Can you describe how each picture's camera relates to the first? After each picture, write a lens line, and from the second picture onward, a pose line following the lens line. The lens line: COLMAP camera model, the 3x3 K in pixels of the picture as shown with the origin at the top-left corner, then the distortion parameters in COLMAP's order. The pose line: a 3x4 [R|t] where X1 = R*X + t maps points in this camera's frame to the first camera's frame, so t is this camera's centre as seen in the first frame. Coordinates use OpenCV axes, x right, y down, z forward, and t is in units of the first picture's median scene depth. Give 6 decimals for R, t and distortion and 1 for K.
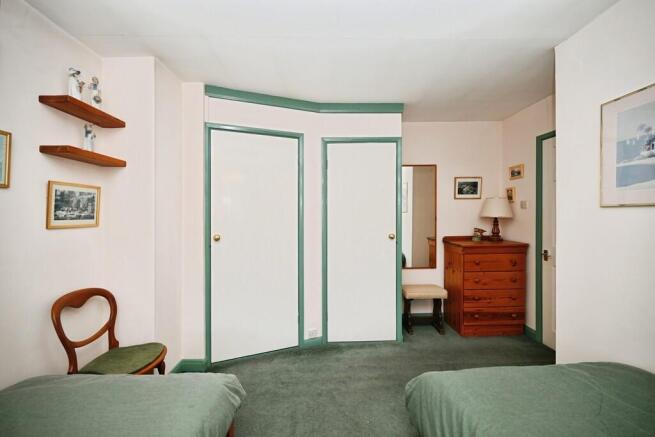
lens RADIAL K [[257.7, 0, 328.2], [0, 257.7, 216.9], [0, 0, 1]] dist [-0.001887, 0.000426]
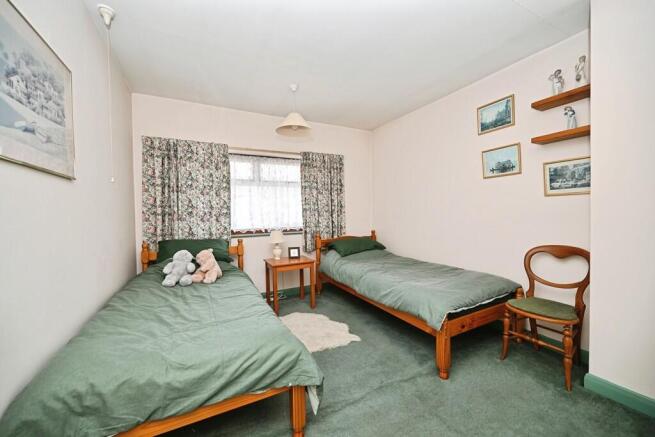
lens RADIAL K [[257.7, 0, 327.9], [0, 257.7, 215.5], [0, 0, 1]] dist [-0.001887, 0.000426]
pose [[-0.893294, 0.021388, -0.448964, 0.607985], [0.018936, 0.999771, 0.009952, 0.108353], [0.449074, 0.000388, -0.893494, 1.608177]]
